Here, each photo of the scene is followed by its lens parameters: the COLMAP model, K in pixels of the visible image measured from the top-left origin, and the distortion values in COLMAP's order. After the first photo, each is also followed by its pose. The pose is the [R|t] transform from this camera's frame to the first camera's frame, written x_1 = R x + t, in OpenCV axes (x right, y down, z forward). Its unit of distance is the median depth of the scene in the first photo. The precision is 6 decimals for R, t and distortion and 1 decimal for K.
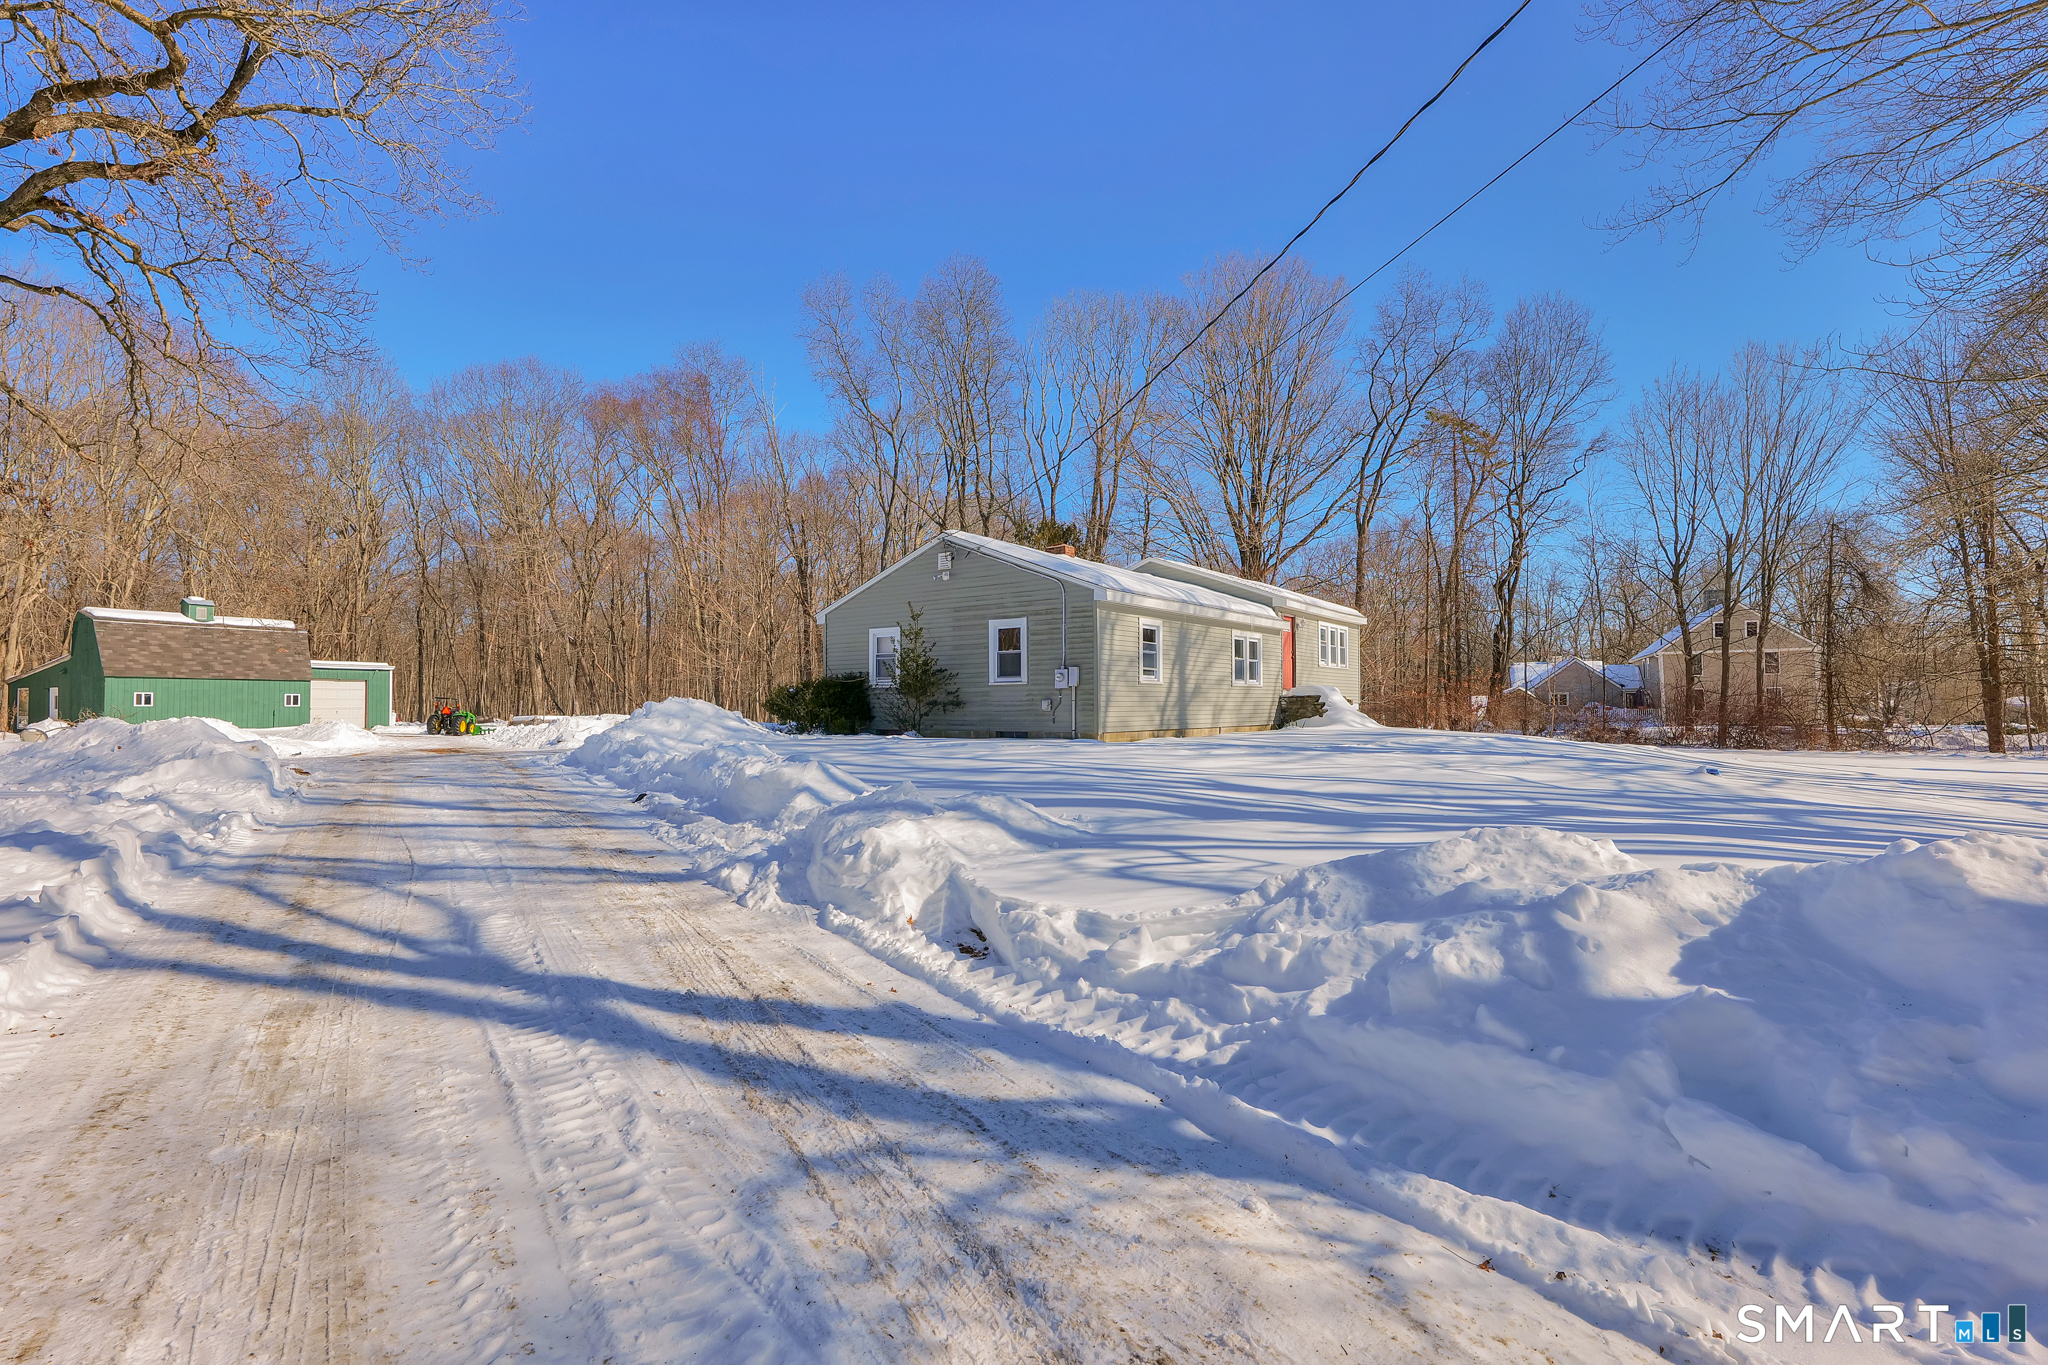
lens RADIAL K [[983.3, 0, 1021.4], [0, 983.3, 688.2], [0, 0, 1]] dist [0.020185, -0.003240]
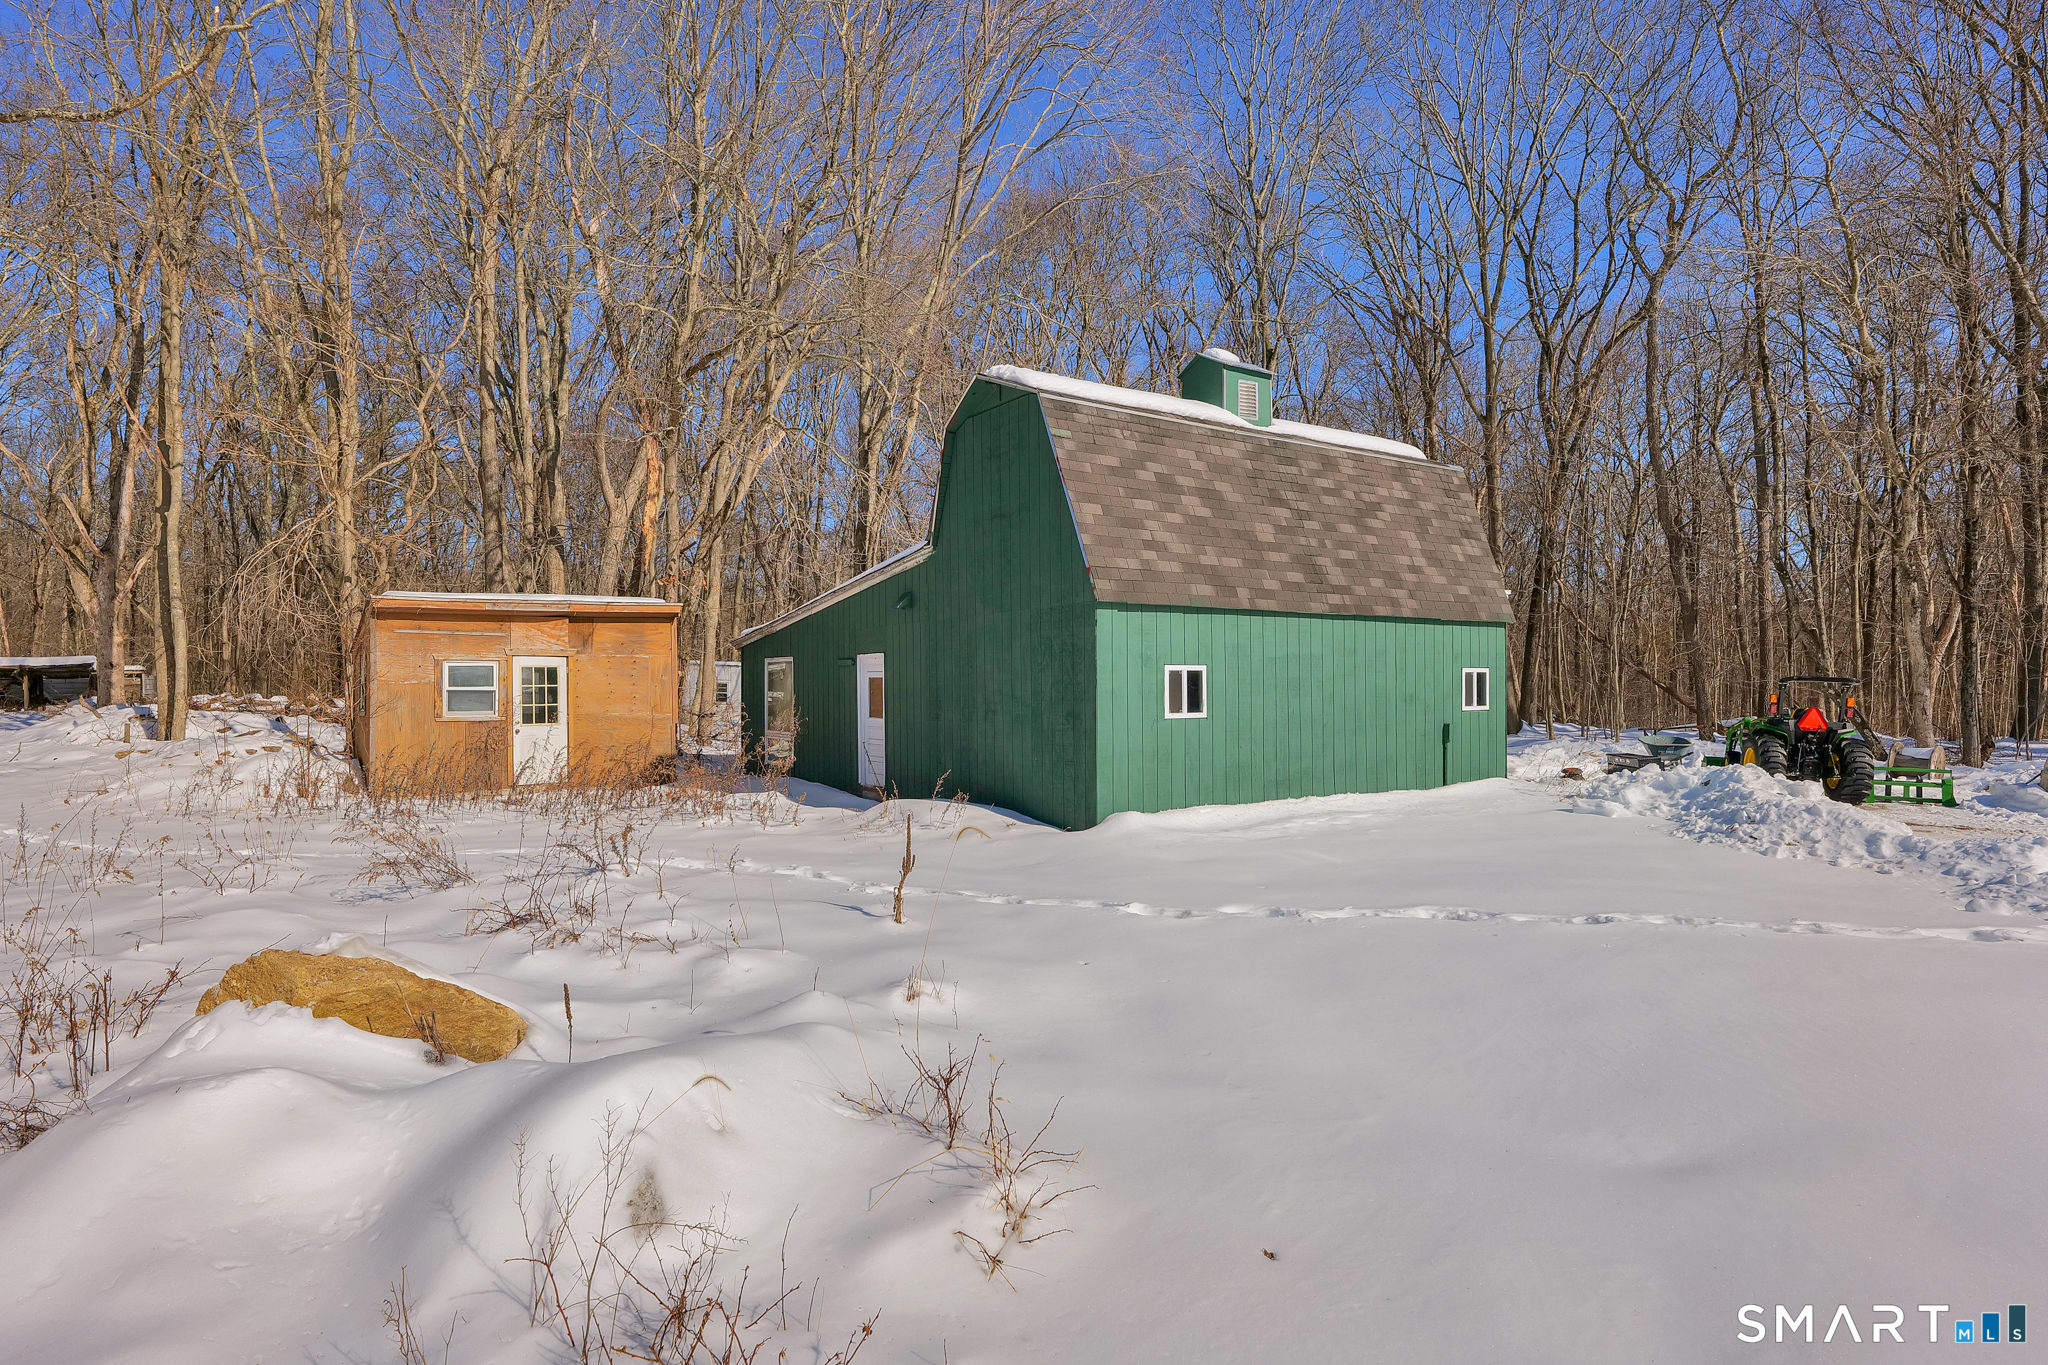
lens RADIAL K [[1067.5, 0, 1022.3], [0, 1067.5, 680.7], [0, 0, 1]] dist [0.000332, 0.000013]
pose [[0.891985, -0.000932, -0.452064, -0.783137], [0.009198, 0.999828, 0.016088, 0.003351], [0.451972, -0.018509, 0.891840, 0.721458]]
